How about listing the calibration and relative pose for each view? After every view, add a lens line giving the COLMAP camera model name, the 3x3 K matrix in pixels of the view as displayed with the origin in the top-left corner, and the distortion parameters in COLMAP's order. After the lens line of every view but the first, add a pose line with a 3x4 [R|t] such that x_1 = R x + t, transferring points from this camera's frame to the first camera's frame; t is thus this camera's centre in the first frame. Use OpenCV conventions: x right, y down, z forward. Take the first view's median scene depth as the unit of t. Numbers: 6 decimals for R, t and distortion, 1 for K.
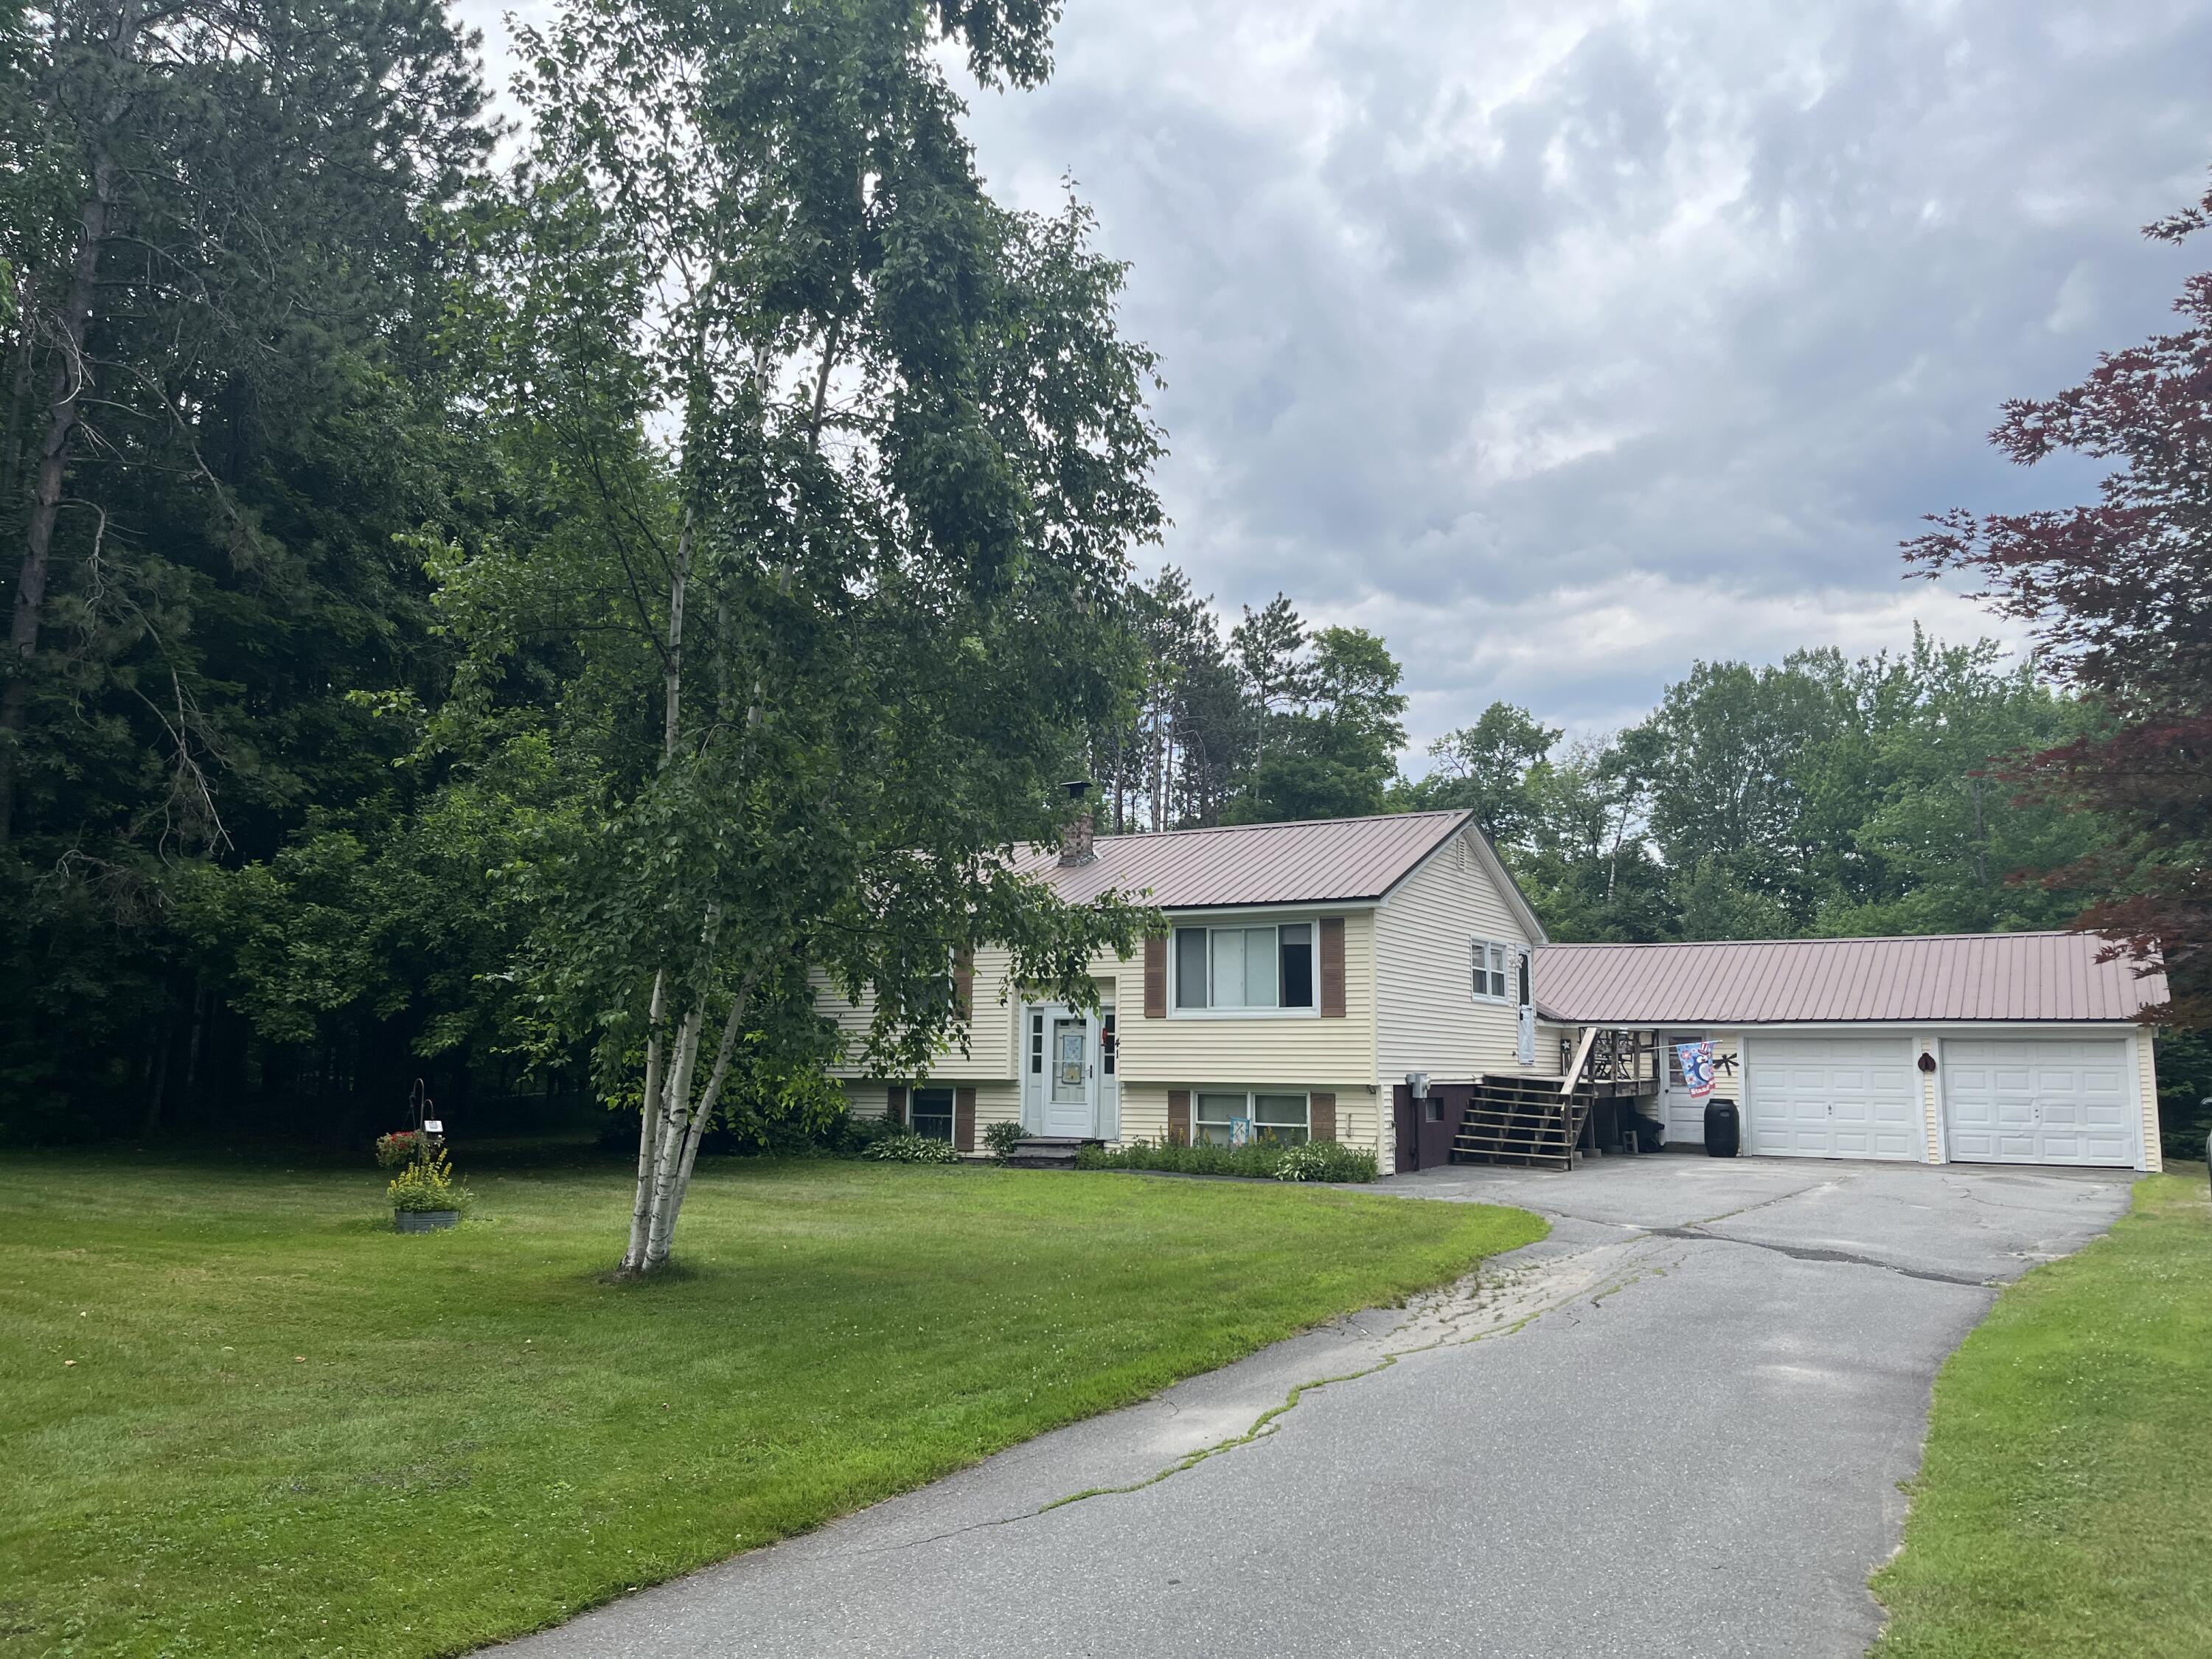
lens RADIAL K [[1664.3, 0, 1106.4], [0, 1664.3, 821.5], [0, 0, 1]] dist [0.069189, -0.115253]
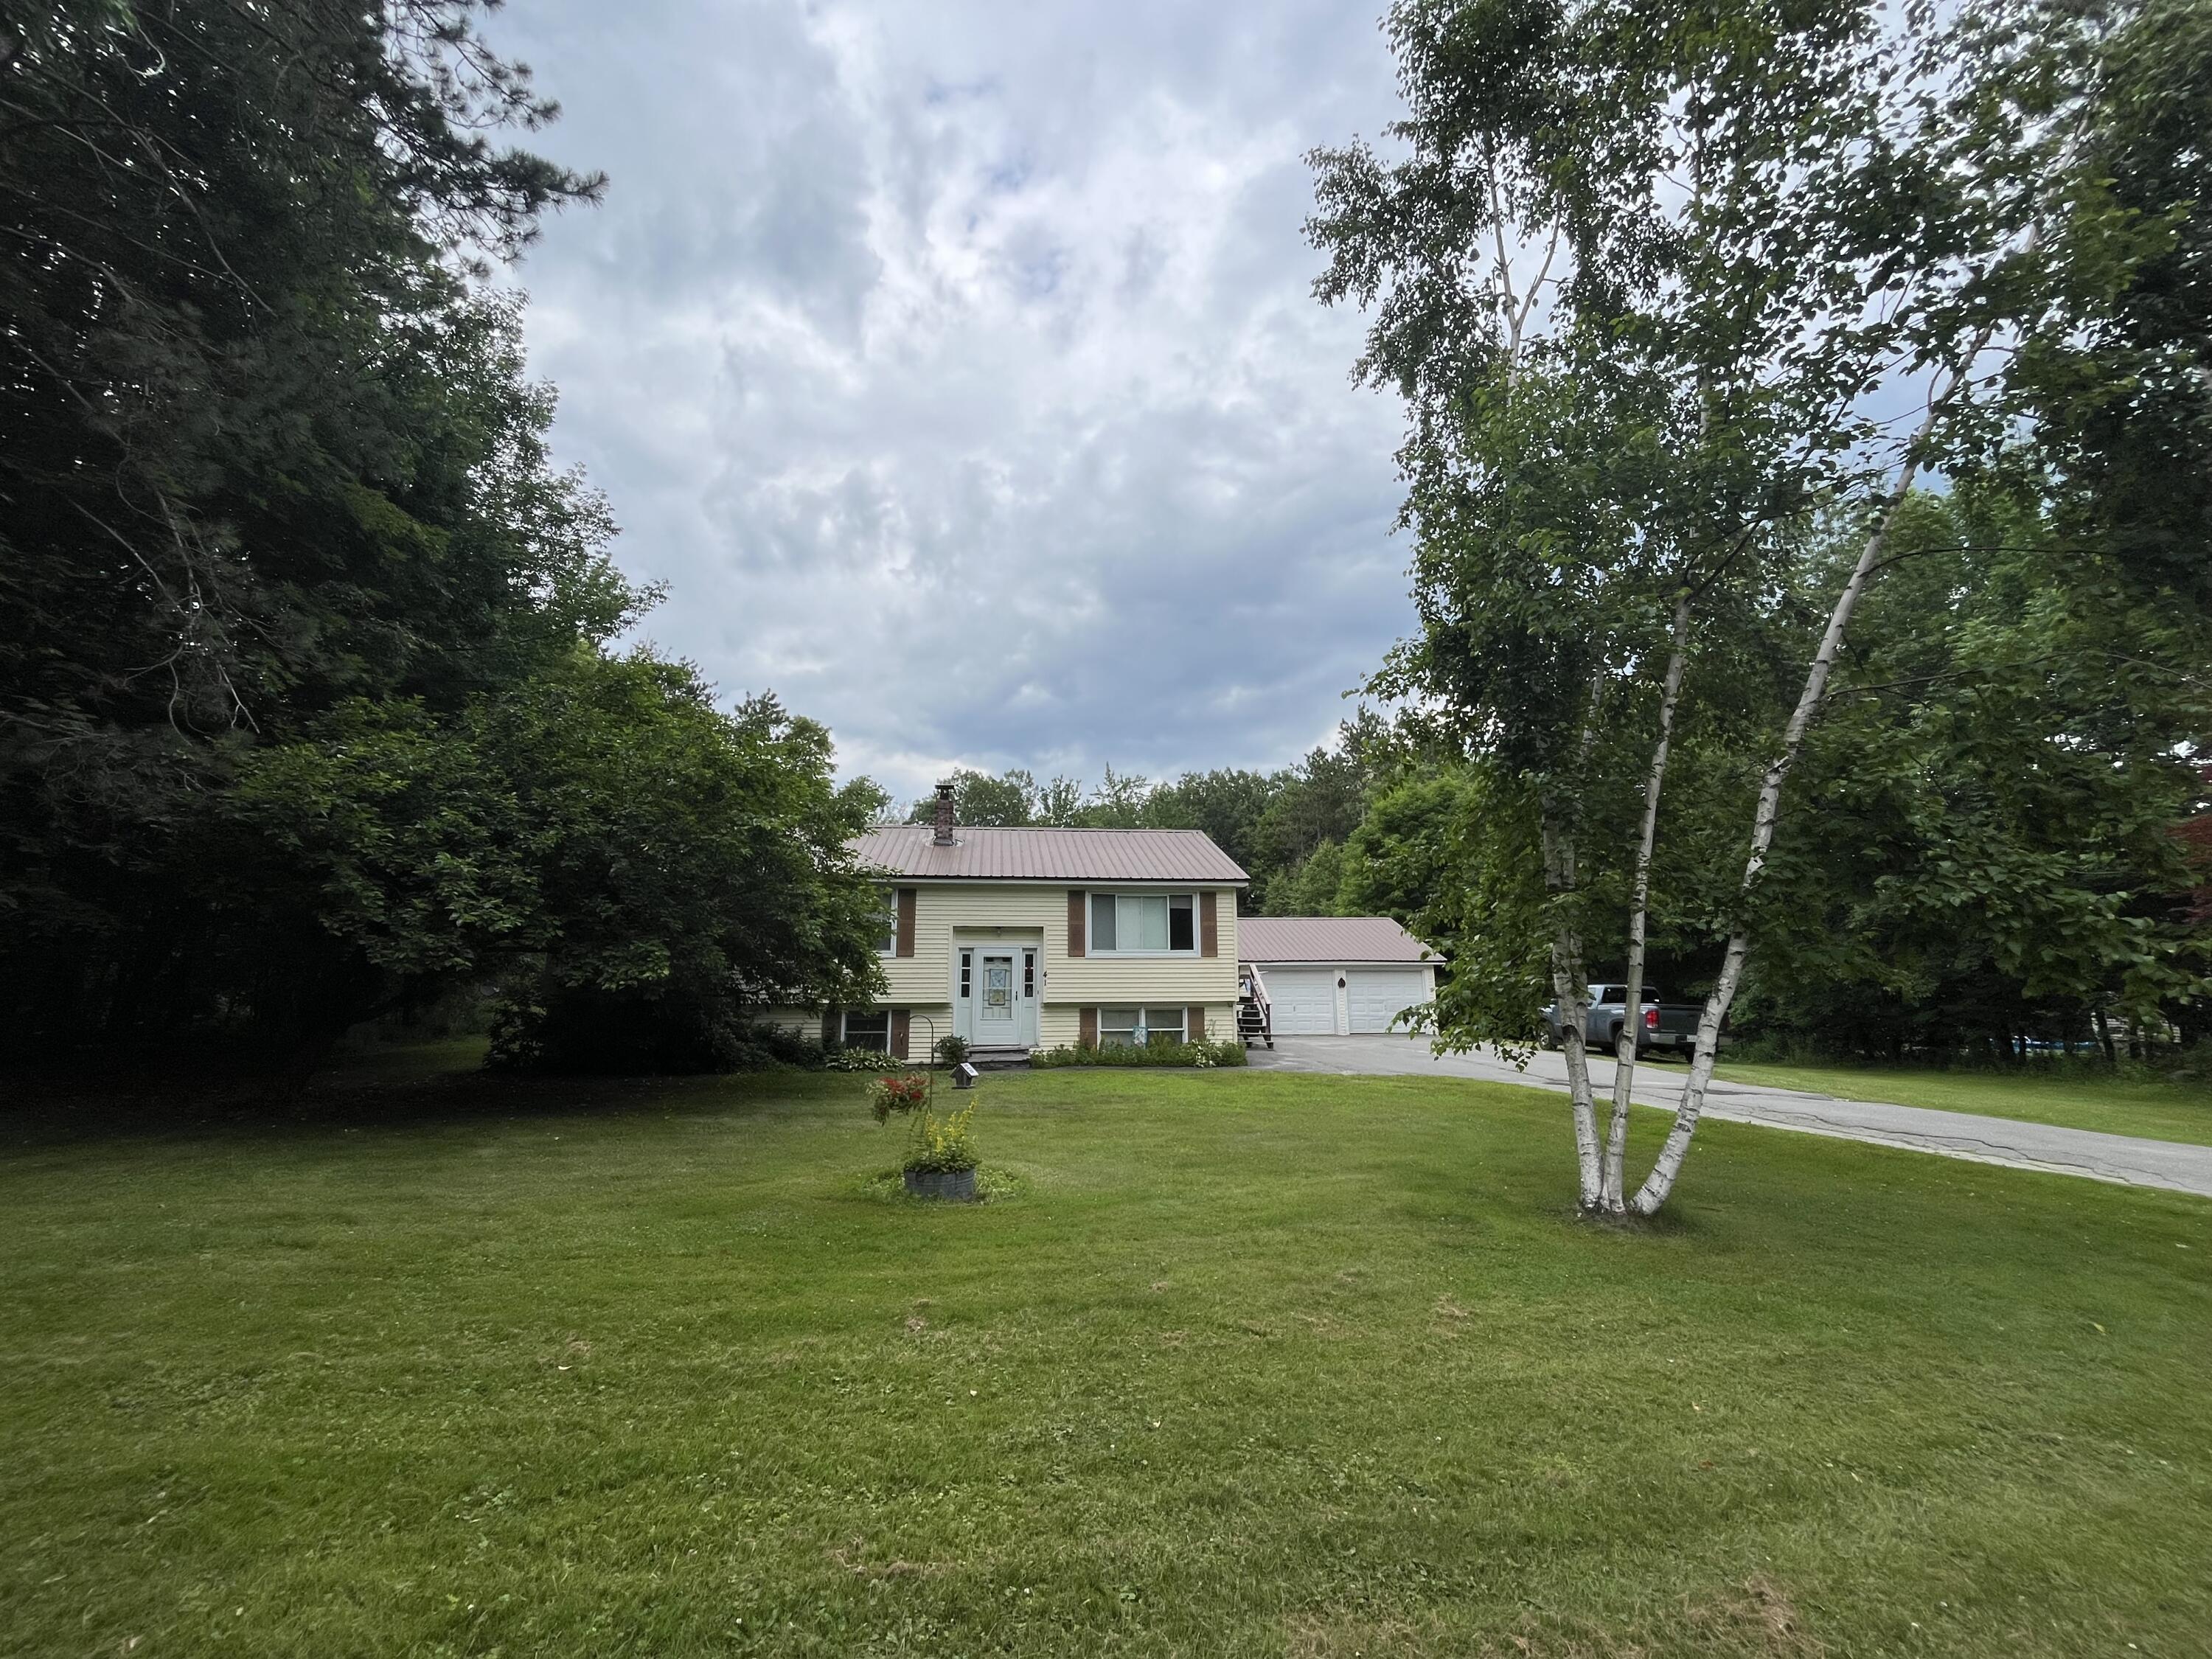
lens RADIAL K [[909.9, 0, 1092.2], [0, 909.9, 825.1], [0, 0, 1]] dist [0.005143, -0.000608]
pose [[0.794453, 0.096645, 0.599587, -0.392437], [-0.077197, 0.995319, -0.058146, 0.046965], [-0.602400, -0.000092, 0.798194, 0.346930]]
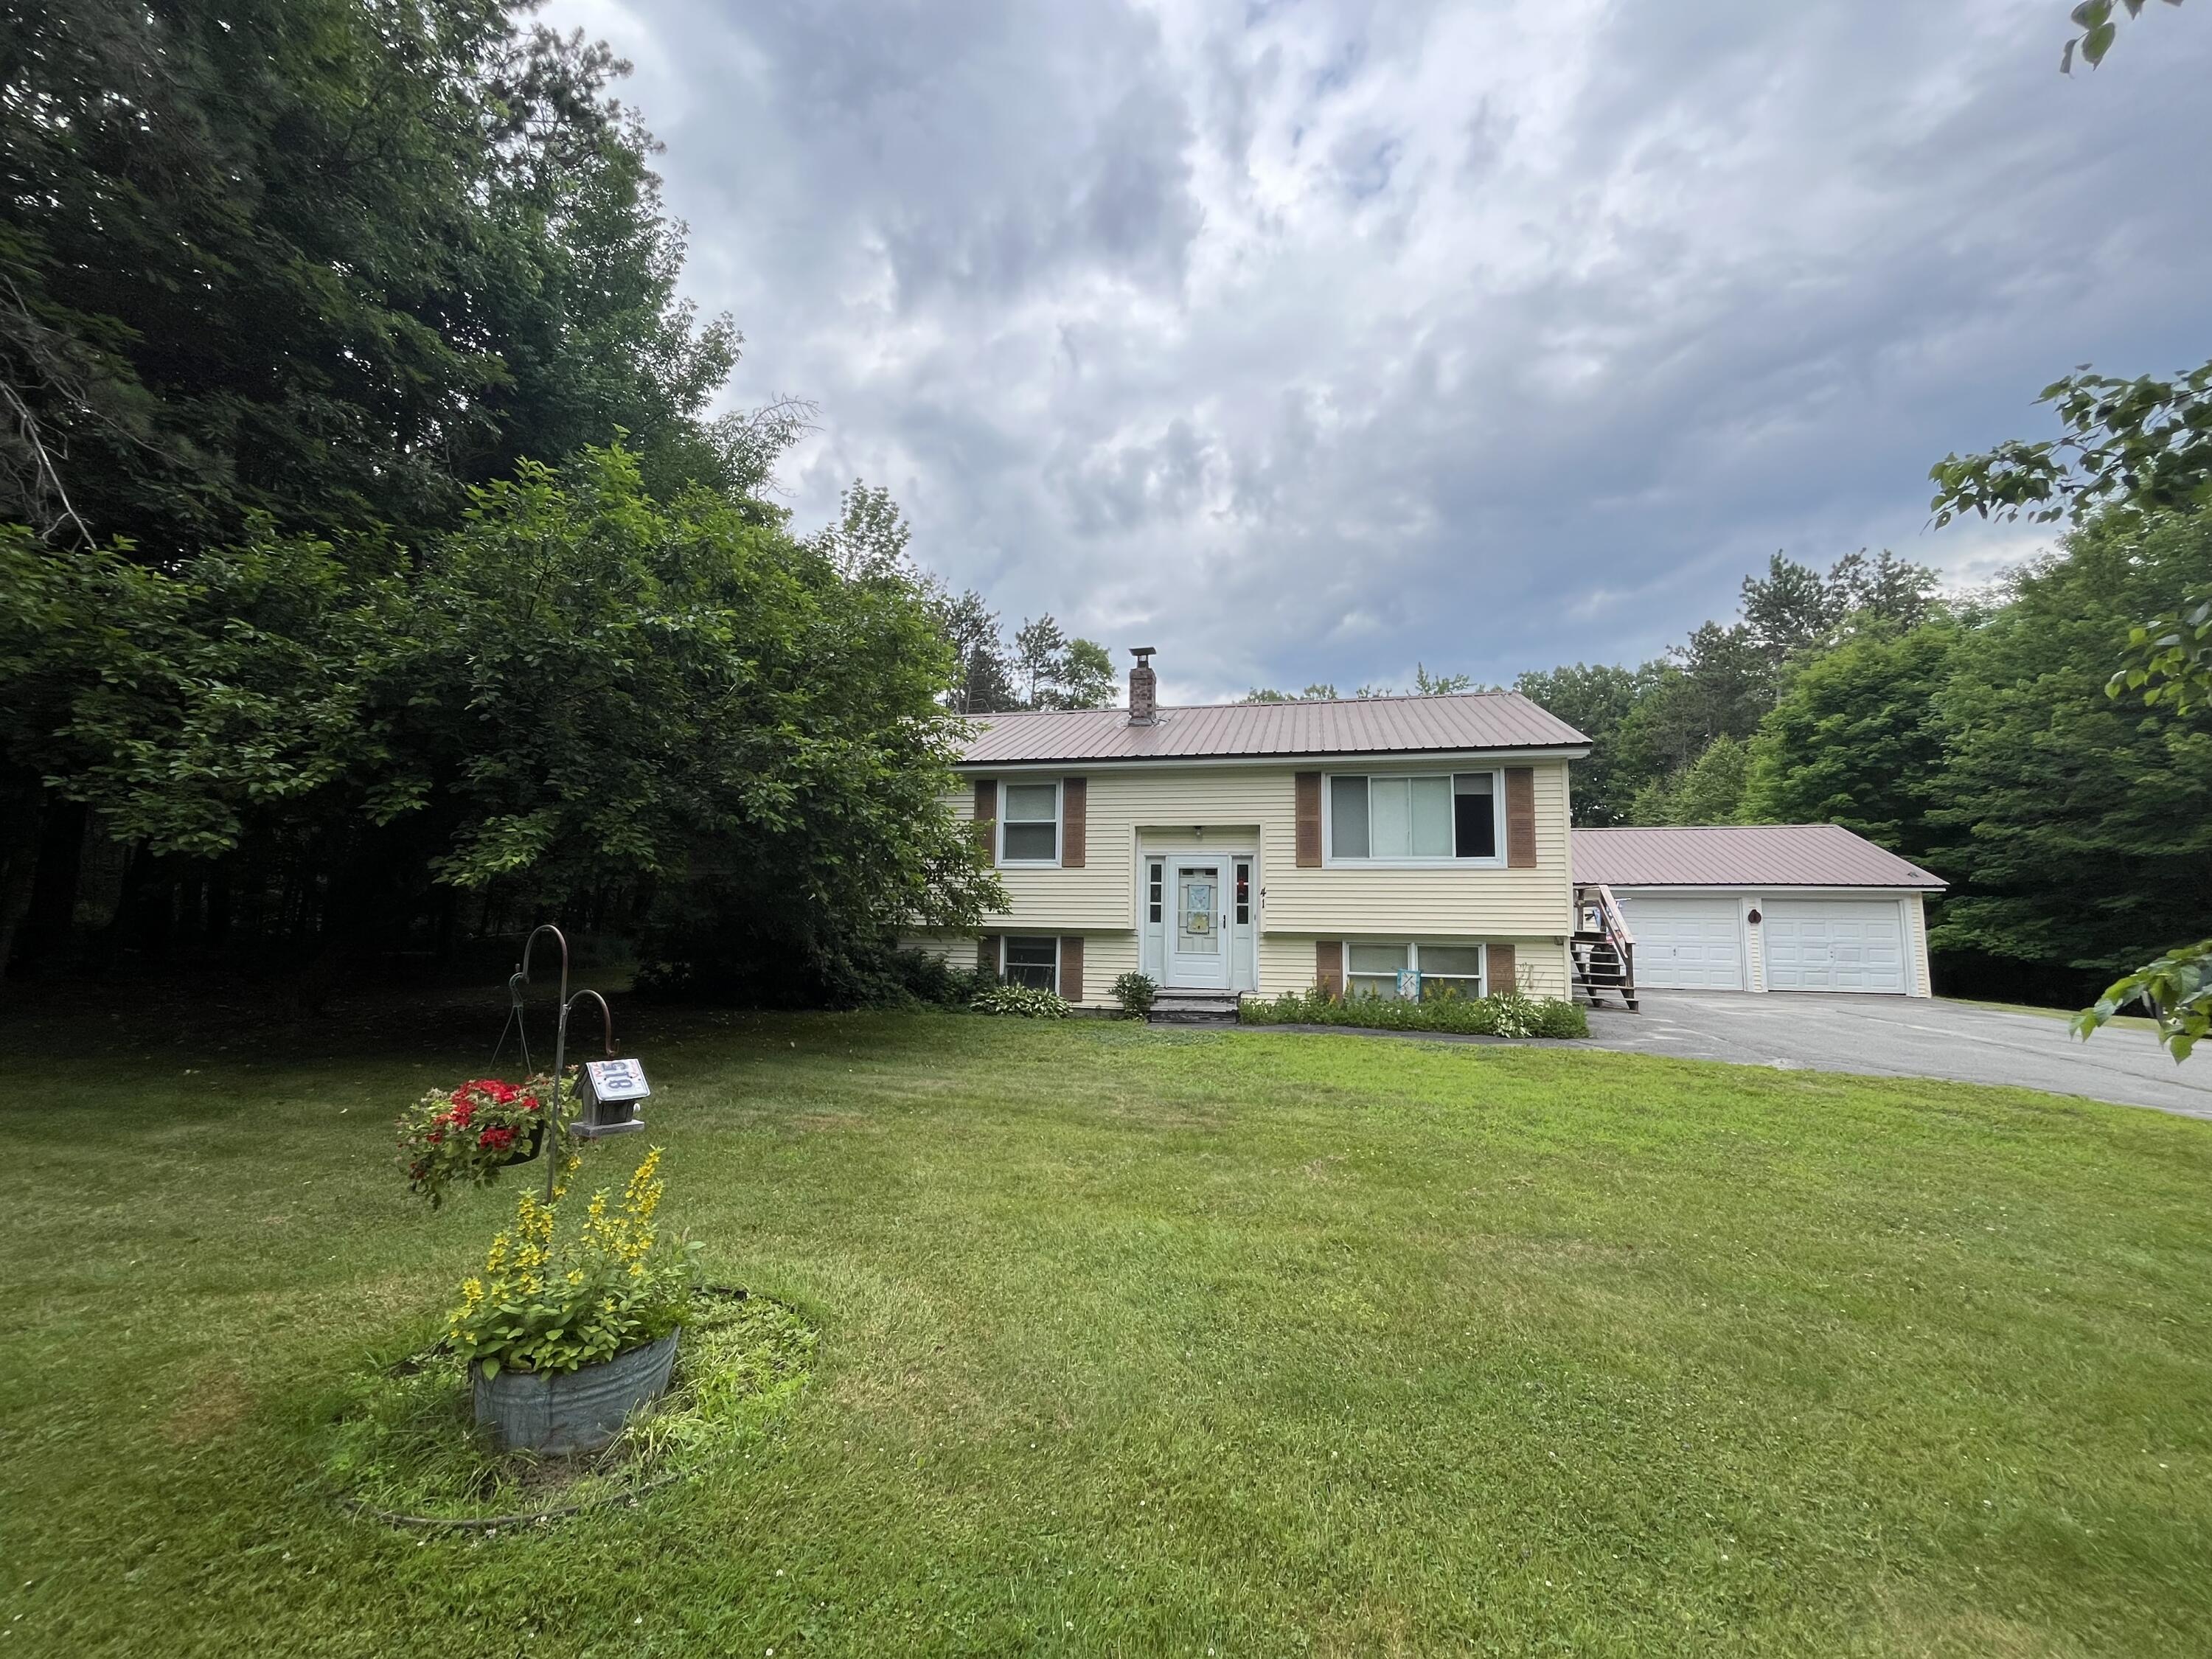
lens RADIAL K [[896.4, 0, 1097.3], [0, 896.4, 824.9], [0, 0, 1]] dist [-0.004009, -0.000374]
pose [[0.957305, 0.036862, 0.286719, -0.217740], [-0.048388, 0.998276, 0.033218, 0.075152], [-0.285000, -0.045674, 0.957439, 0.490001]]
